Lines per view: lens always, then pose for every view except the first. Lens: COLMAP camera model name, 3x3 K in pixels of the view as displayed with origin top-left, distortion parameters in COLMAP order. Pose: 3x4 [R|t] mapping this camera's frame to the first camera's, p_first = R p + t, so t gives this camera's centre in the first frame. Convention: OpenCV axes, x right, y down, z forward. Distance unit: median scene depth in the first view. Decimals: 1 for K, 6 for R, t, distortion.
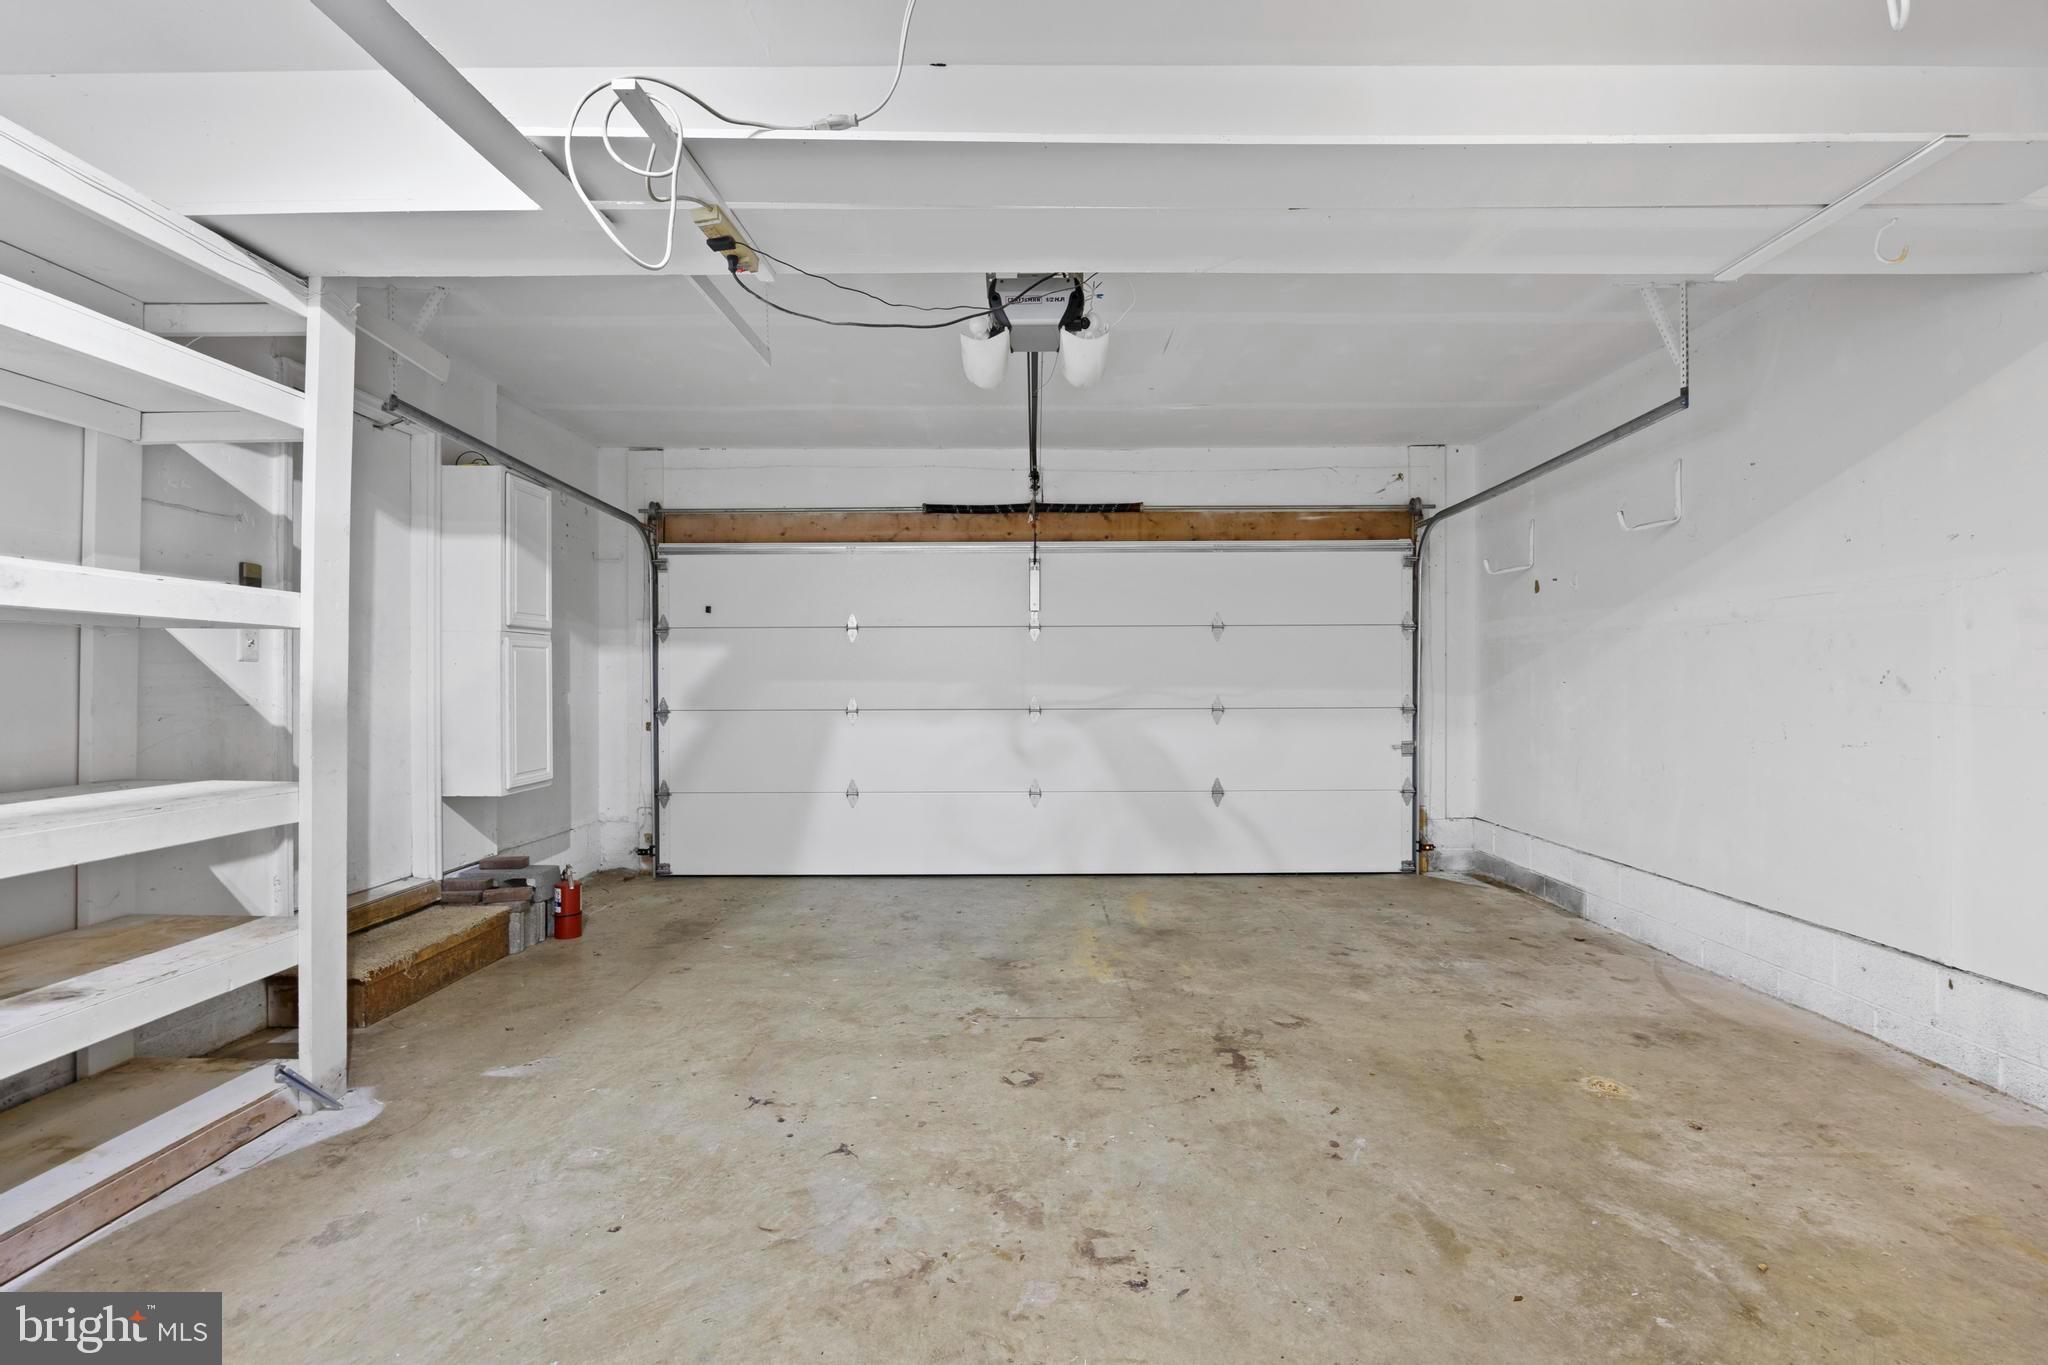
lens RADIAL K [[908.3, 0, 1024.0], [0, 908.3, 682.5], [0, 0, 1]] dist [-0.017221, 0.000981]
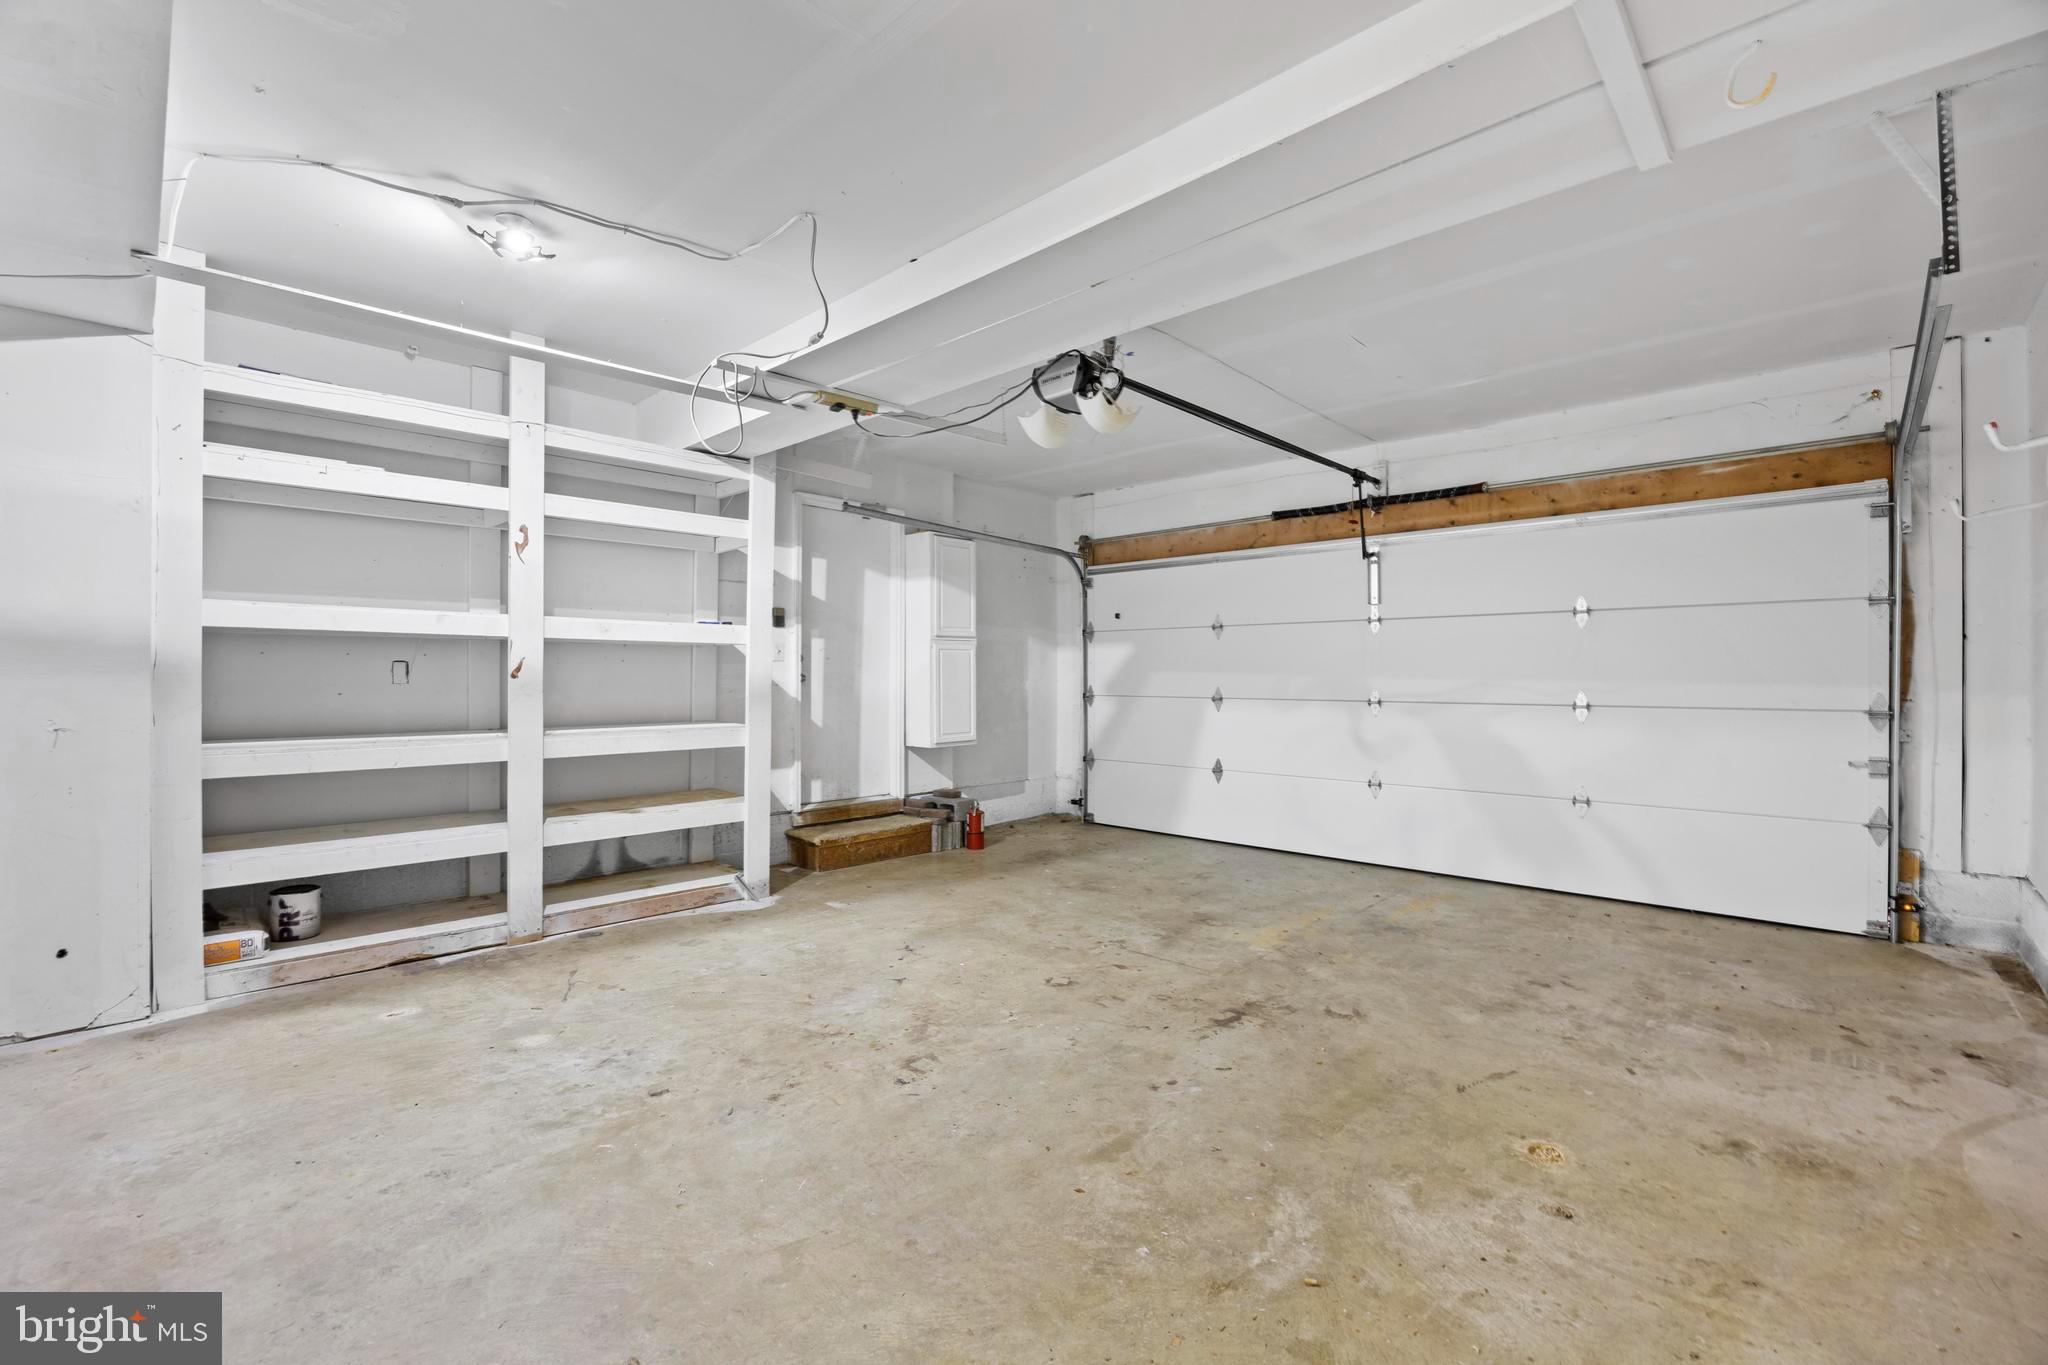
lens RADIAL K [[866.8, 0, 1027.3], [0, 866.8, 674.3], [0, 0, 1]] dist [-0.023551, 0.000492]
pose [[0.725195, 0.003749, -0.688533, 0.653411], [-0.003382, 0.999993, 0.001883, -0.001739], [0.688535, 0.000963, 0.725202, 0.061289]]
